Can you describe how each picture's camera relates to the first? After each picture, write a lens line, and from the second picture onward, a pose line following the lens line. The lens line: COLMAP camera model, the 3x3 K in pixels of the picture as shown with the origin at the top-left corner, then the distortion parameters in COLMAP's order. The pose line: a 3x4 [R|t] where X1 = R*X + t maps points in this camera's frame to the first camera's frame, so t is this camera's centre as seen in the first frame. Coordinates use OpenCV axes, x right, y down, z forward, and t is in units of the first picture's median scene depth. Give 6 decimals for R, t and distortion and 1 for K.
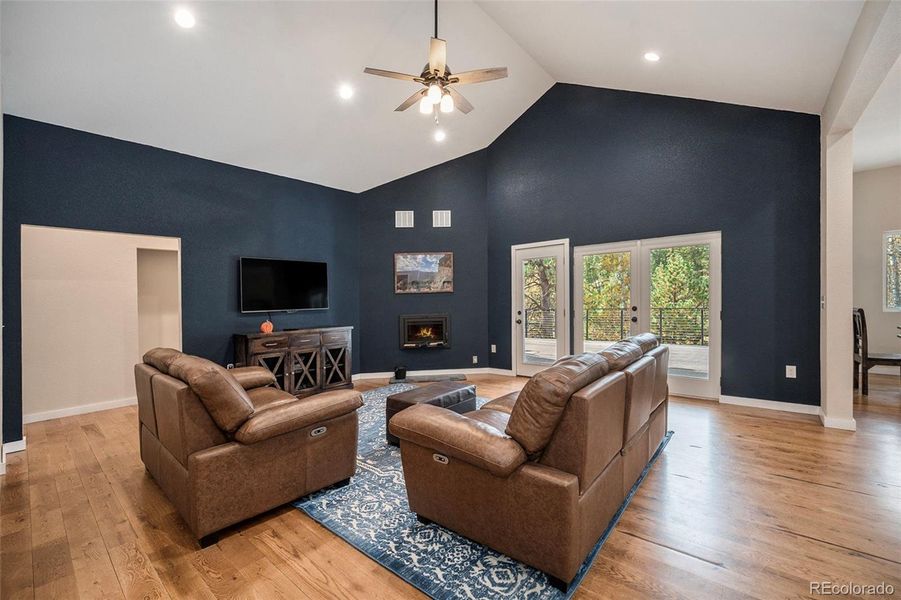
lens RADIAL K [[370.9, 0, 456.4], [0, 370.9, 299.1], [0, 0, 1]] dist [-0.023847, 0.001496]
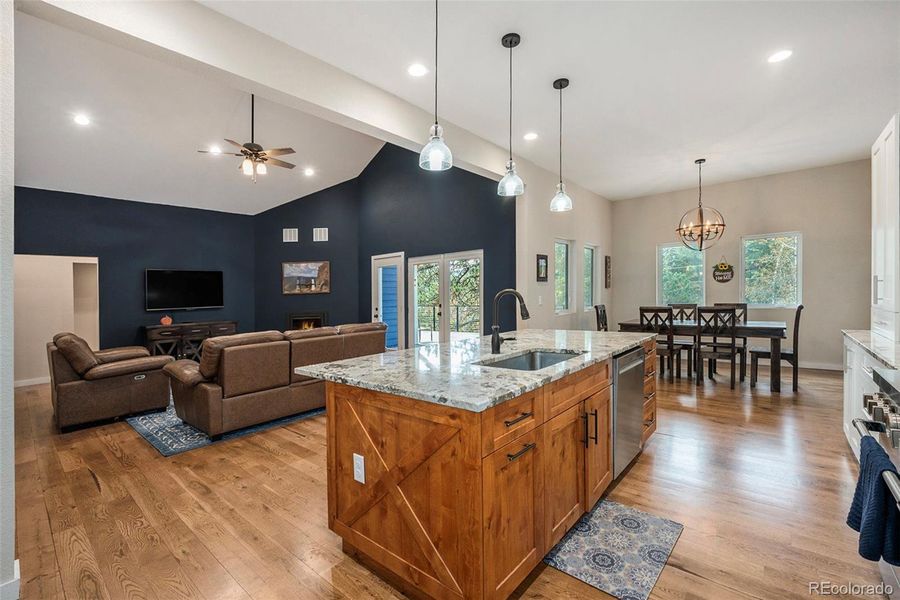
lens RADIAL K [[370.5, 0, 438.8], [0, 370.5, 294.8], [0, 0, 1]] dist [-0.023847, 0.001496]
pose [[0.999980, -0.005989, -0.001955, 0.419336], [0.005987, 0.999982, -0.000970, -0.010664], [0.001961, 0.000958, 0.999998, -0.290874]]
